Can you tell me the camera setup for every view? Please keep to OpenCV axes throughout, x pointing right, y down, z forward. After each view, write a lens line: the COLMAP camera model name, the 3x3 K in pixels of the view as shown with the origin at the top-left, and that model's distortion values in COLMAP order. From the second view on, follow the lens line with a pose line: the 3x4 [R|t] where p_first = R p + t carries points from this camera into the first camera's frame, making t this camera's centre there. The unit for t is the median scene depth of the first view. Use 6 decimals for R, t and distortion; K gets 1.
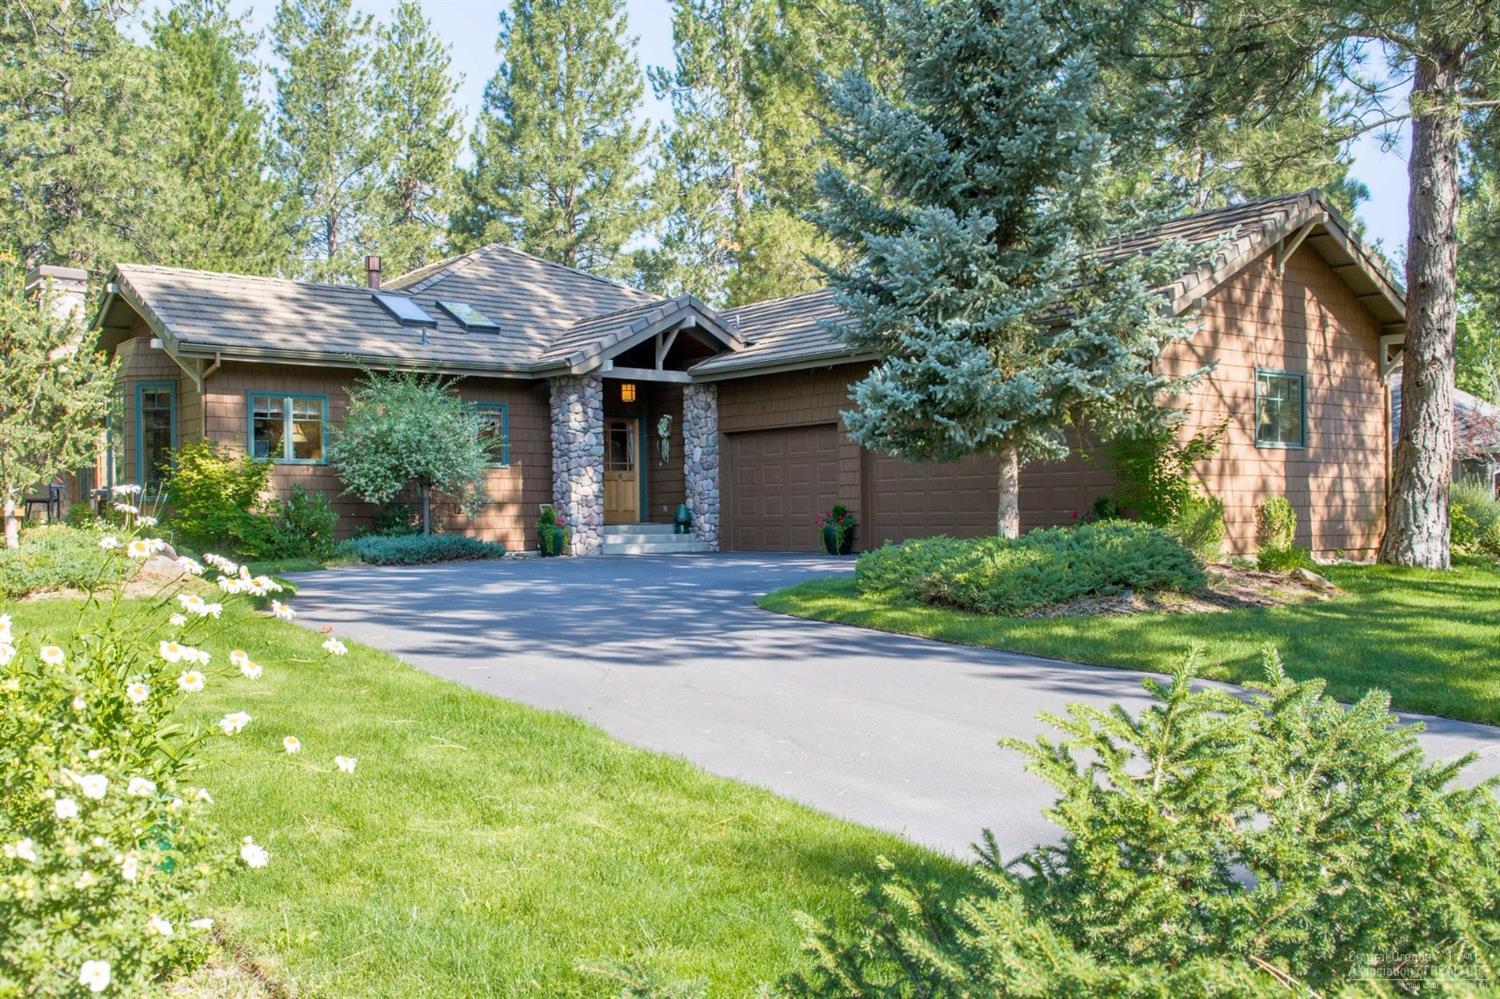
lens RADIAL K [[1315.9, 0, 748.9], [0, 1315.9, 508.6], [0, 0, 1]] dist [0.001037, 0.001033]
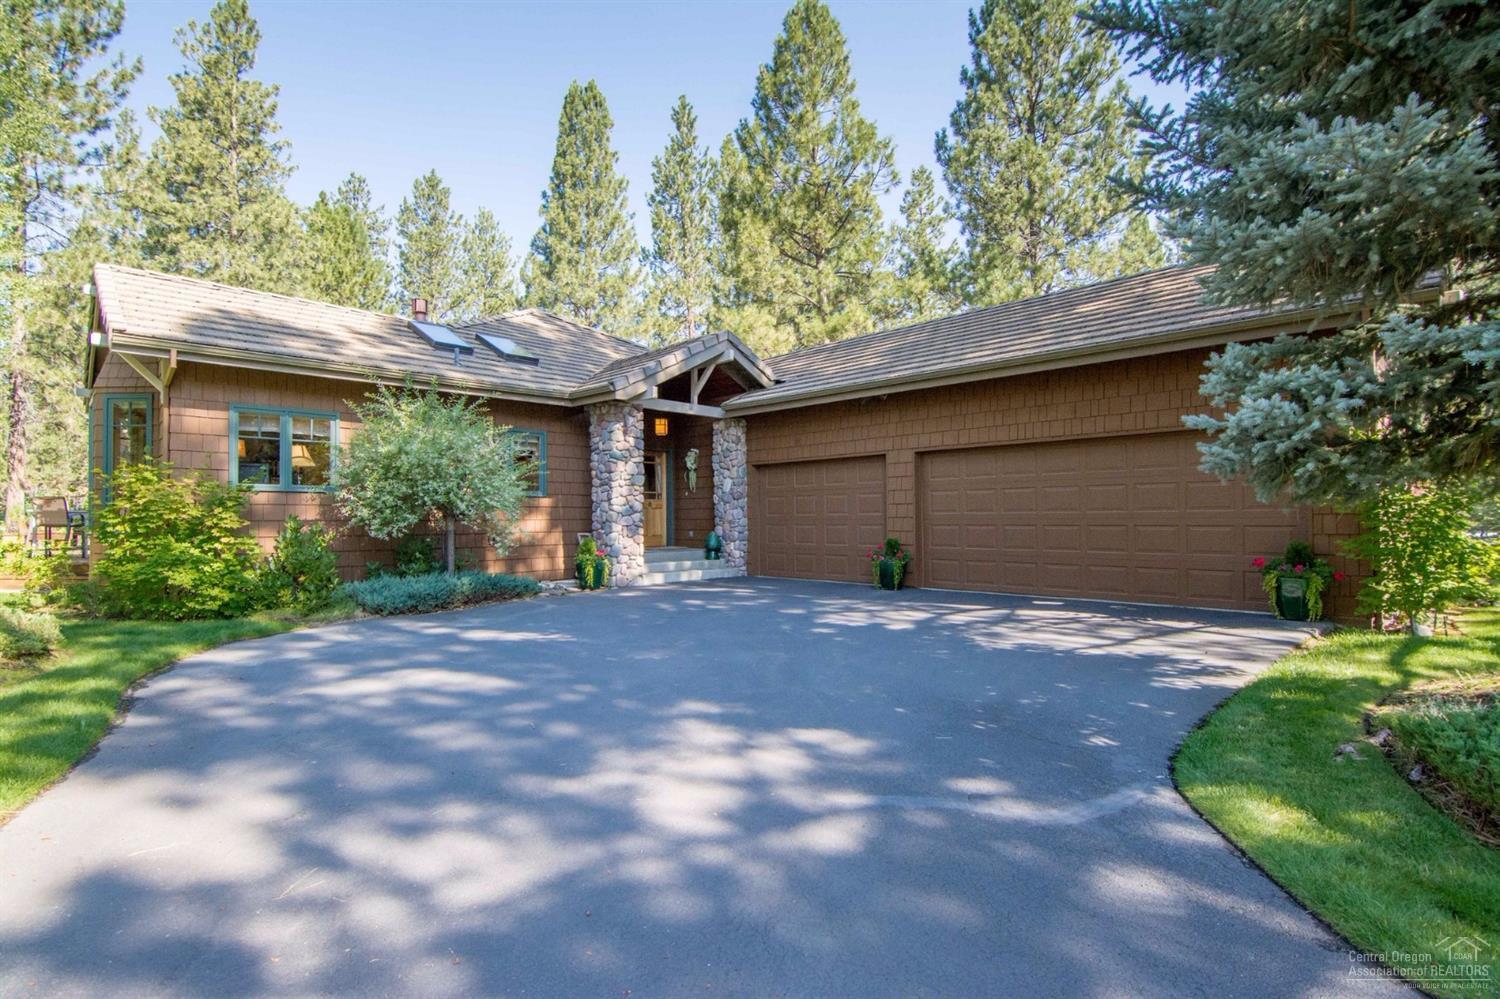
lens RADIAL K [[713.4, 0, 756.8], [0, 713.4, 504.0], [0, 0, 1]] dist [-0.011881, -0.000440]
pose [[0.993989, 0.006835, 0.109271, -0.078735], [-0.005039, 0.999848, -0.016702, -0.016178], [-0.109368, 0.016051, 0.993872, 0.423446]]
